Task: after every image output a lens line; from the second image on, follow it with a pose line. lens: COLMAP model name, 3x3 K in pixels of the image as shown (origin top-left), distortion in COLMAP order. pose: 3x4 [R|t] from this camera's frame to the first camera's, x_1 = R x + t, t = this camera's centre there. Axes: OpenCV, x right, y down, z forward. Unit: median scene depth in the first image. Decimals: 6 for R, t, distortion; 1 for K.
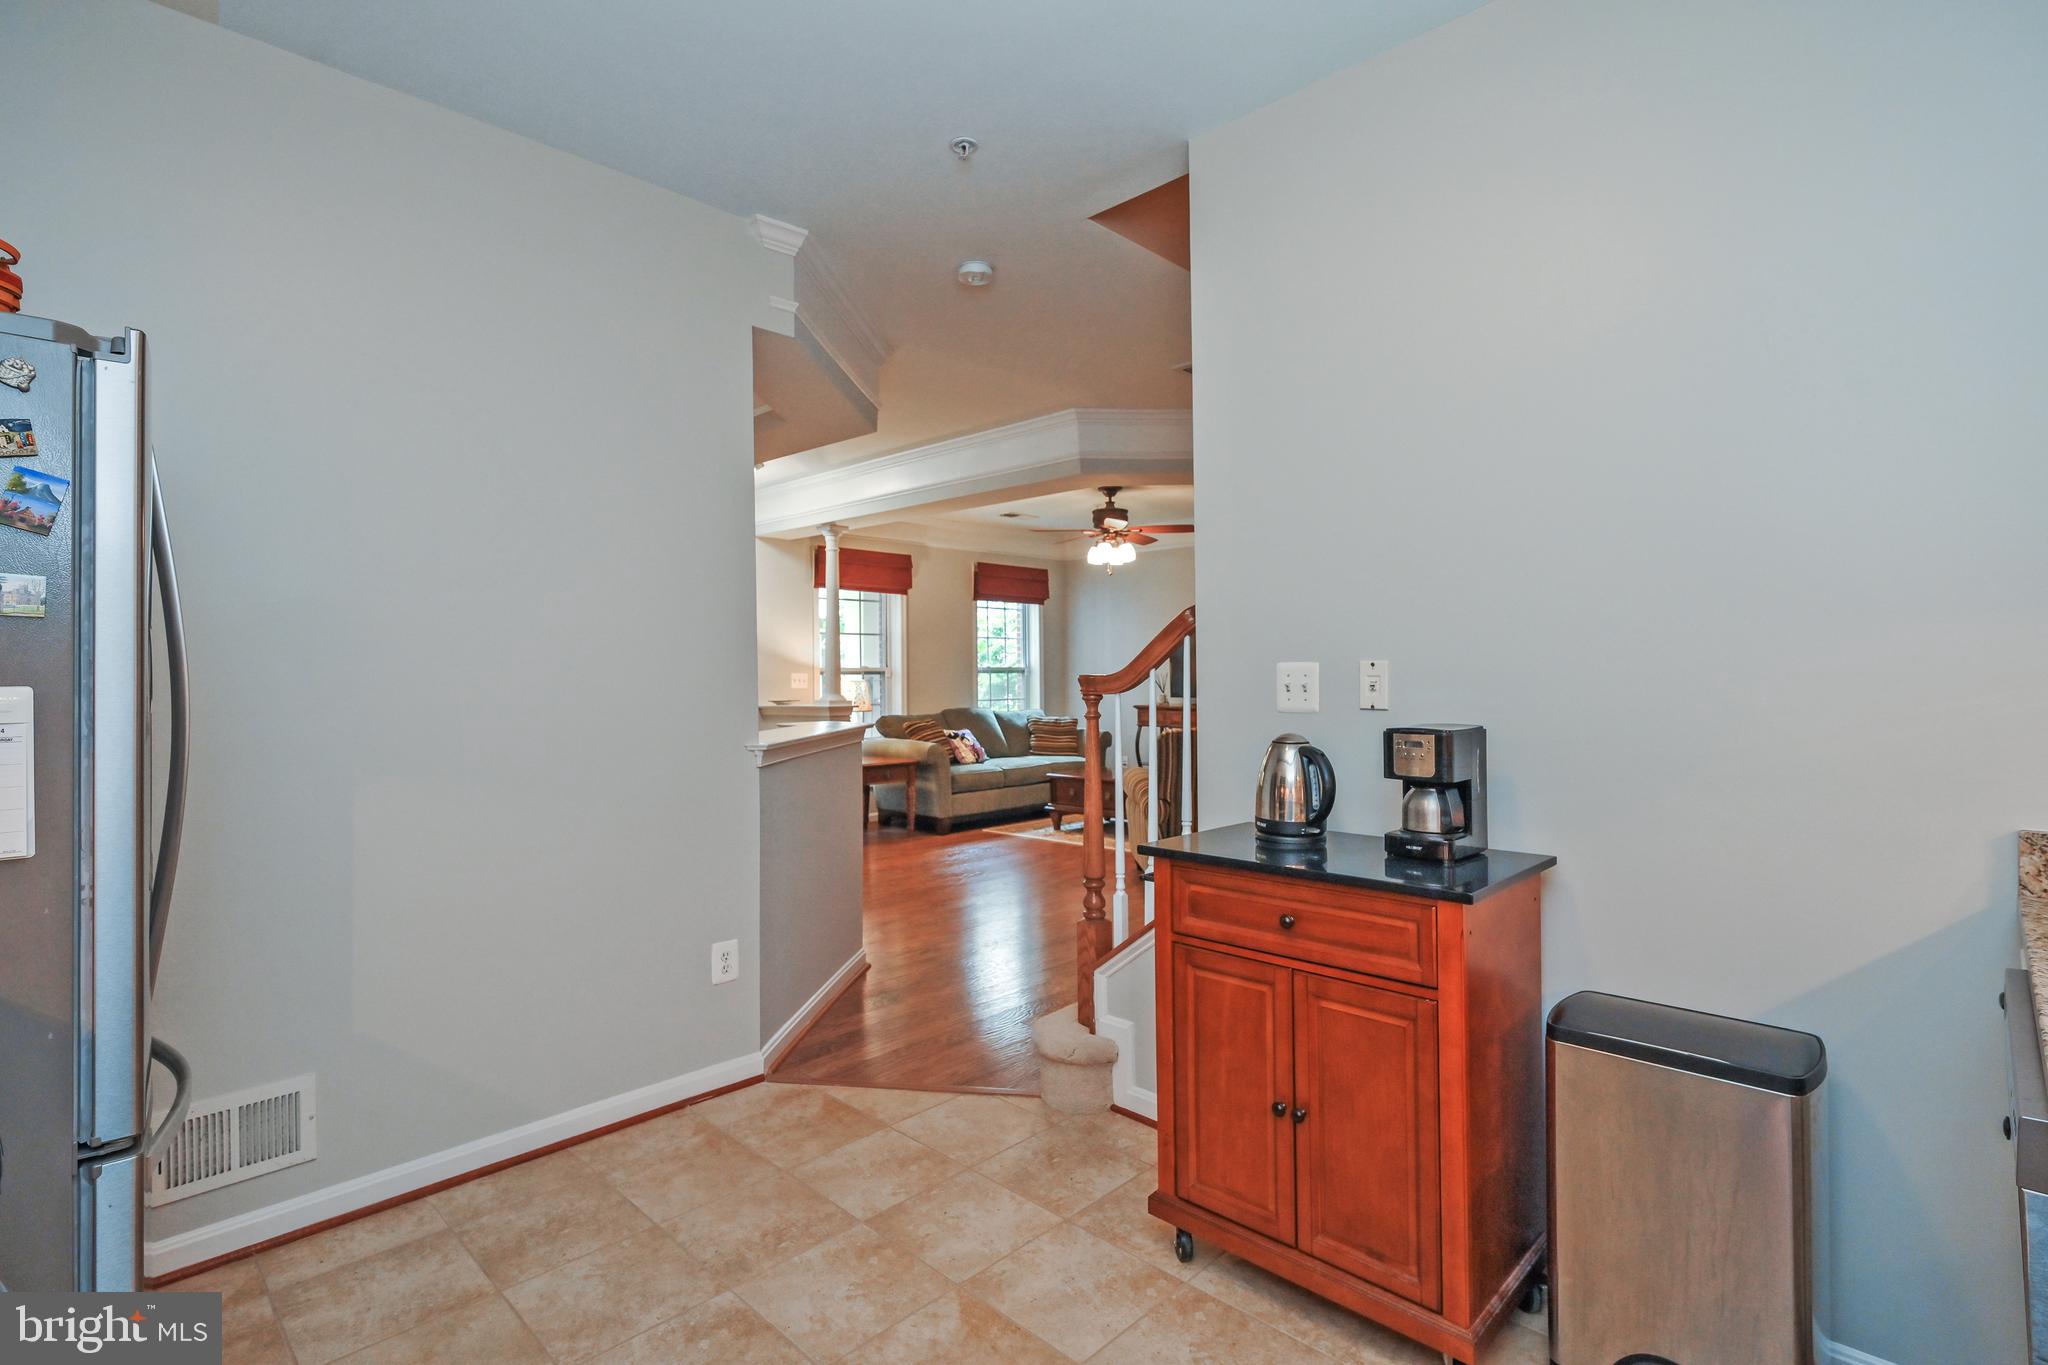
lens RADIAL K [[989.5, 0, 1022.0], [0, 989.5, 680.1], [0, 0, 1]] dist [-0.000573, -0.000002]
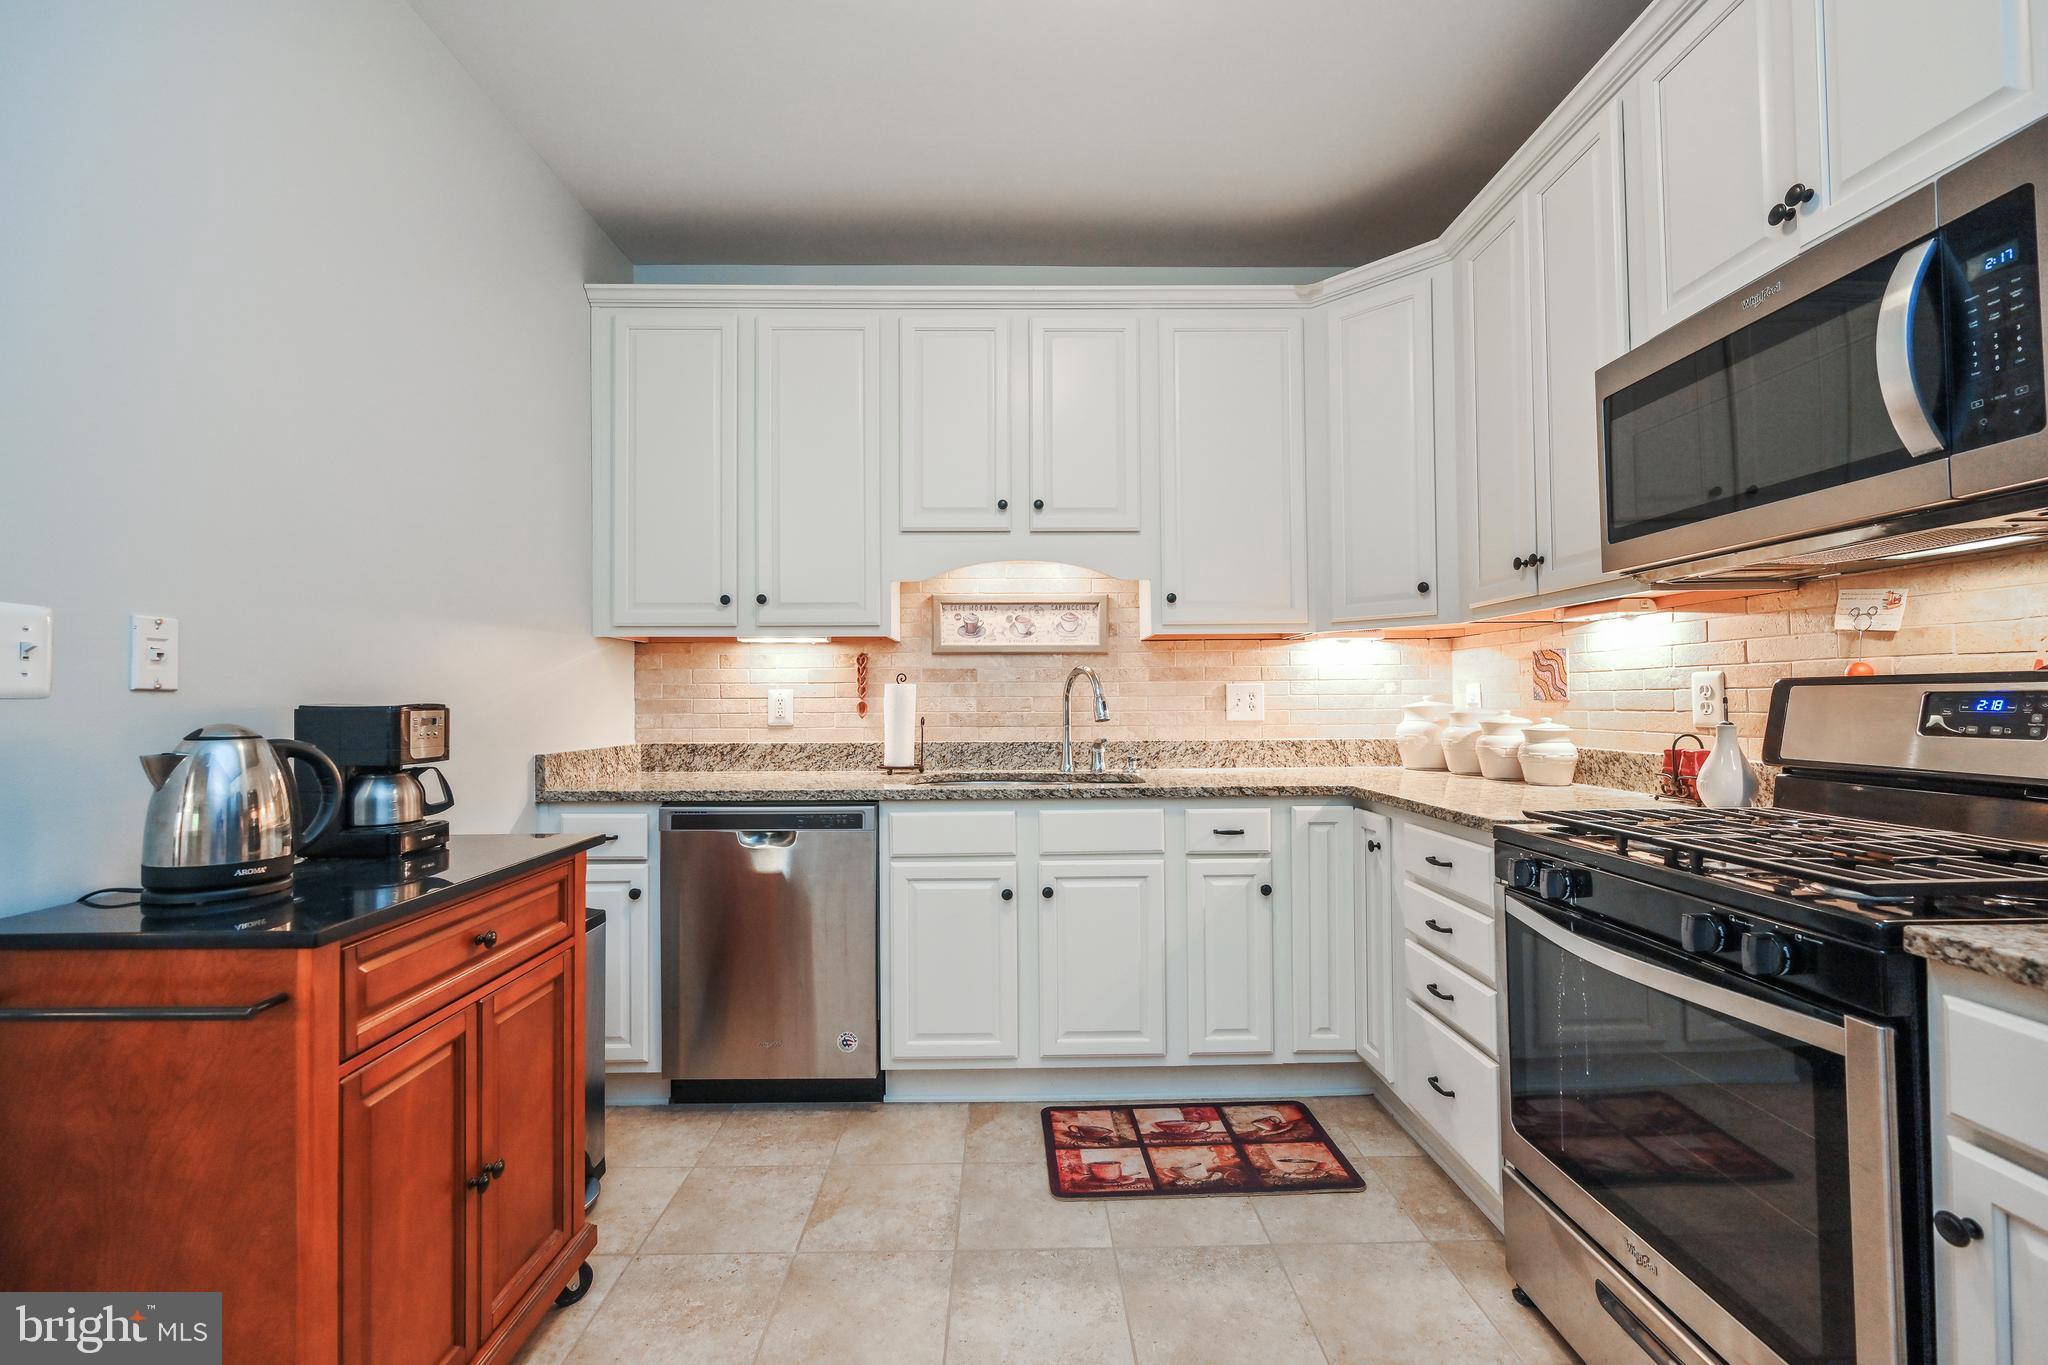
lens RADIAL K [[872.4, 0, 1024.2], [0, 872.4, 677.2], [0, 0, 1]] dist [0.001134, 0.000079]
pose [[-0.703814, 0.028759, 0.709802, -0.472417], [0.013730, 0.999544, -0.026885, 0.045601], [-0.710252, -0.009176, -0.703888, 1.004966]]
